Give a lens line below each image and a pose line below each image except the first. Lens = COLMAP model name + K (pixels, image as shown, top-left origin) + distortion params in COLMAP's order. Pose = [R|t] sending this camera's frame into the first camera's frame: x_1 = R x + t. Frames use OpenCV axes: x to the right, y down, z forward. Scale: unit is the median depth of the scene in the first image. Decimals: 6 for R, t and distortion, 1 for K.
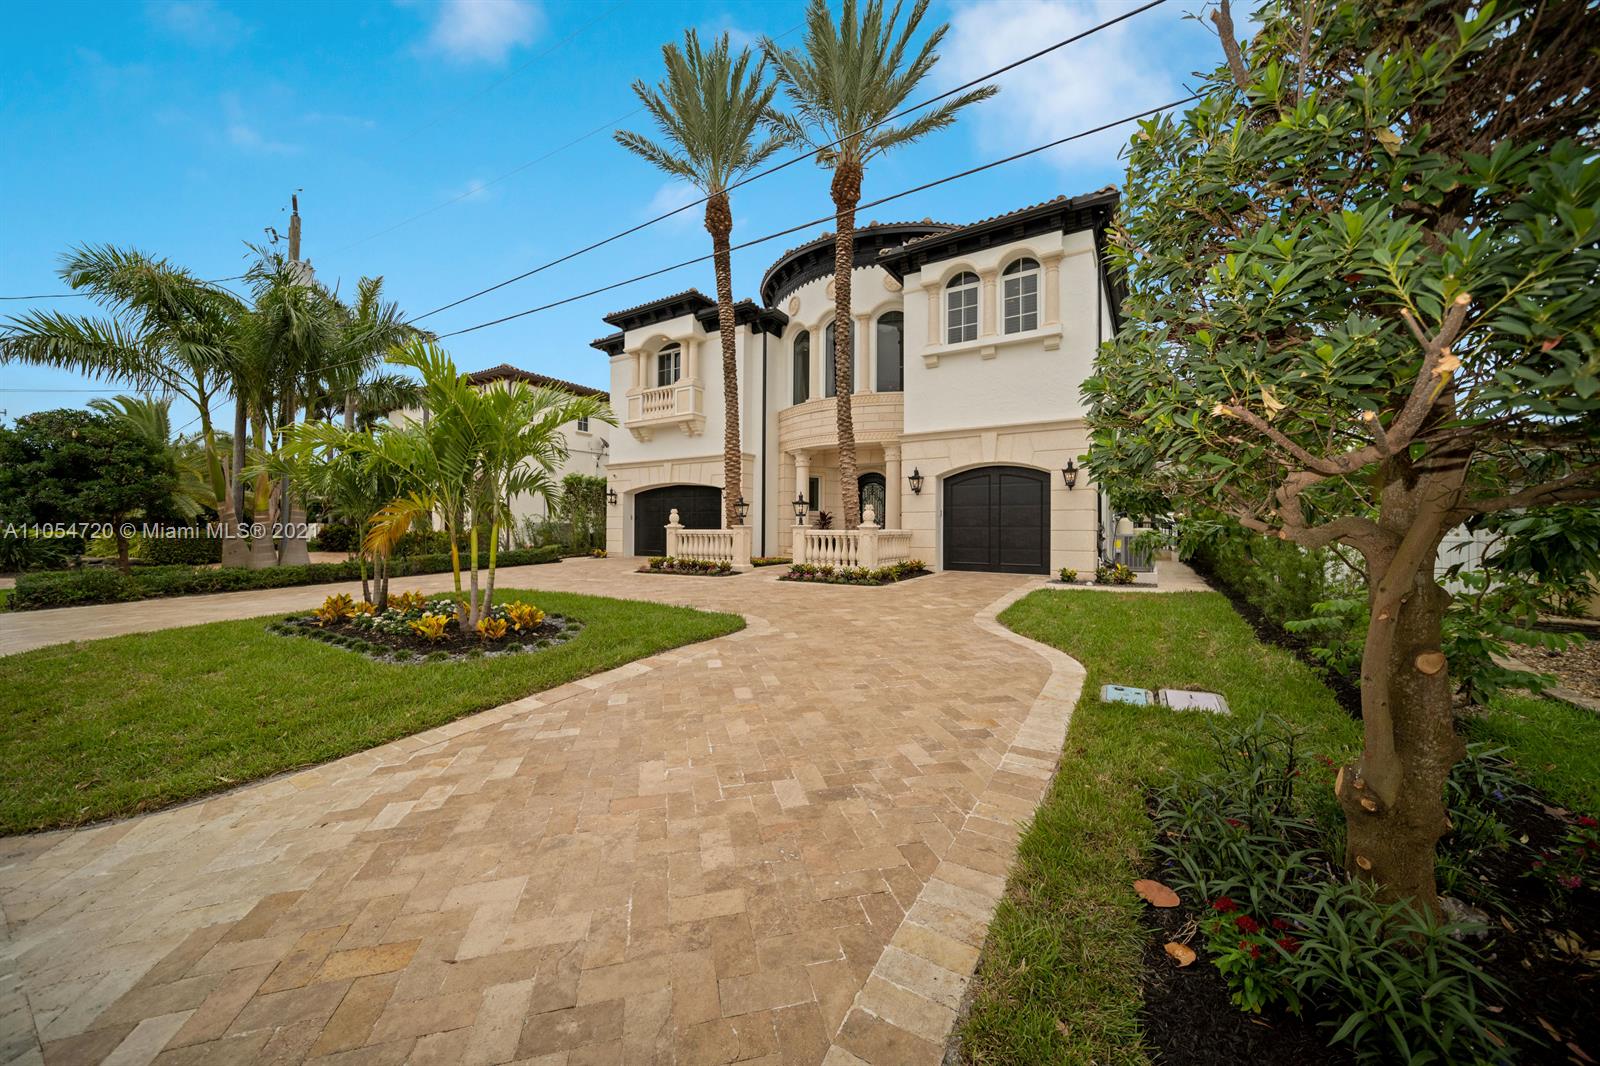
lens RADIAL K [[559.5, 0, 797.8], [0, 559.5, 532.9], [0, 0, 1]] dist [0.001176, -0.000054]
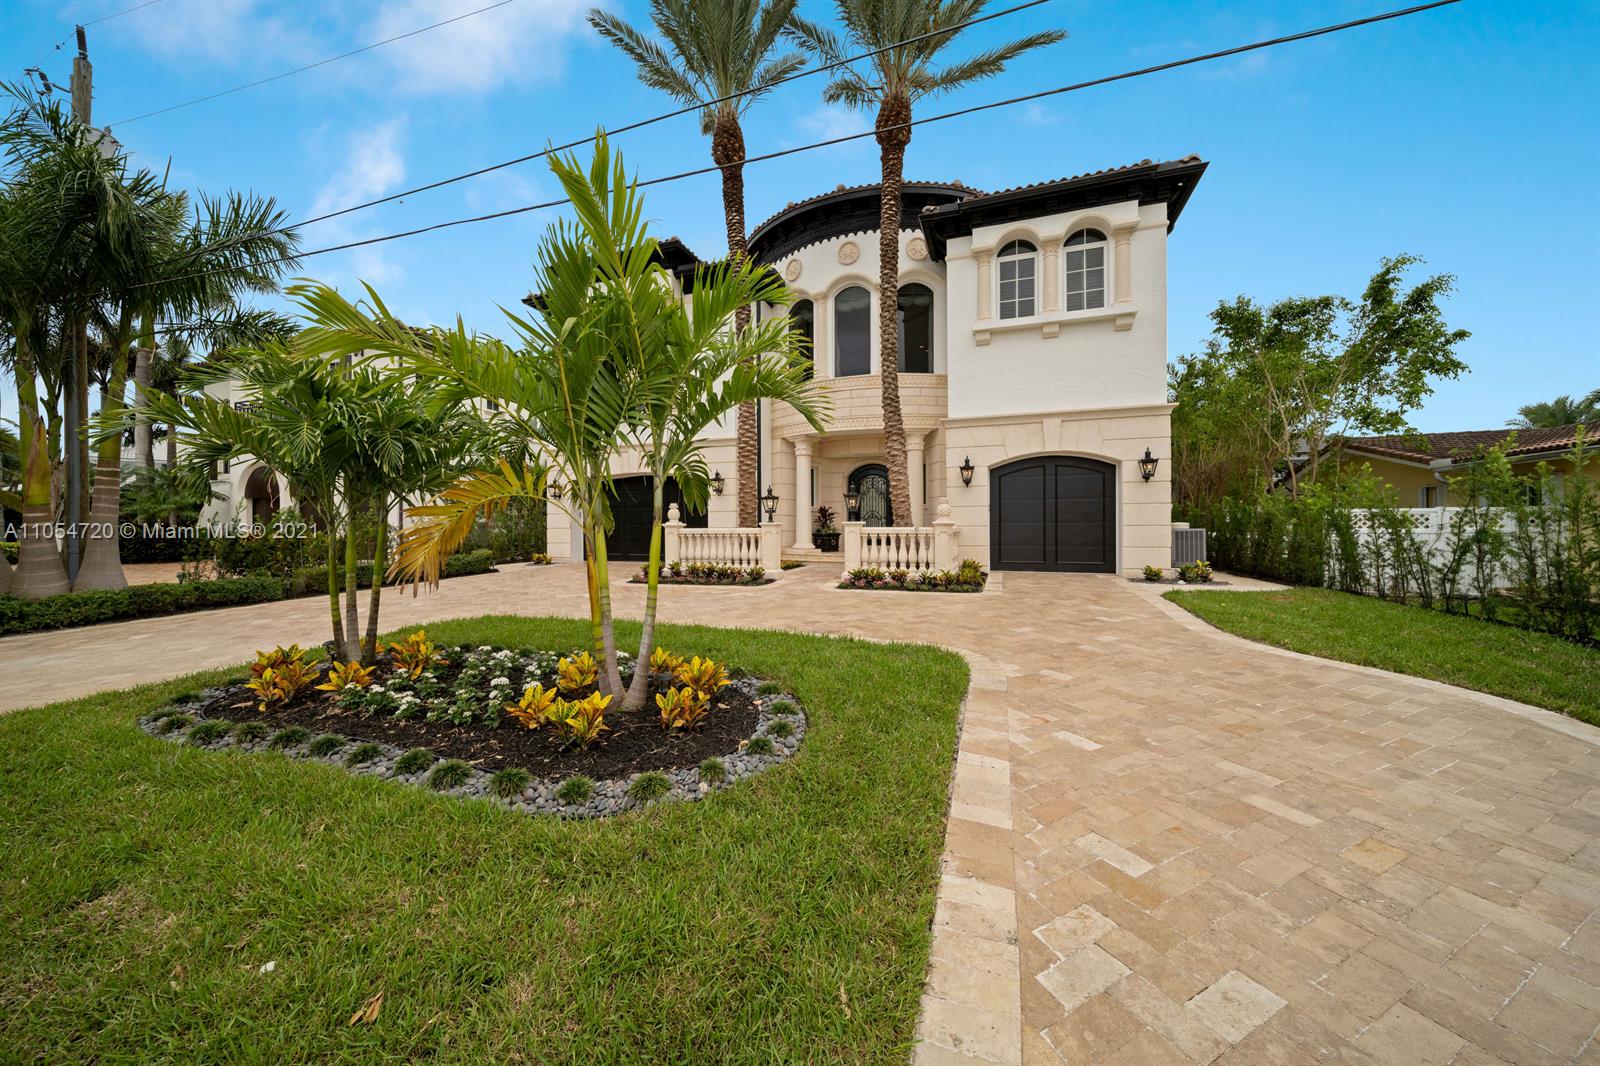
lens RADIAL K [[559.5, 0, 797.8], [0, 559.5, 532.9], [0, 0, 1]] dist [0.001176, -0.000054]
pose [[0.976908, -0.009959, 0.213426, -0.245102], [0.009475, 0.999950, 0.003291, -0.000812], [-0.213448, -0.001193, 0.976954, 0.192860]]
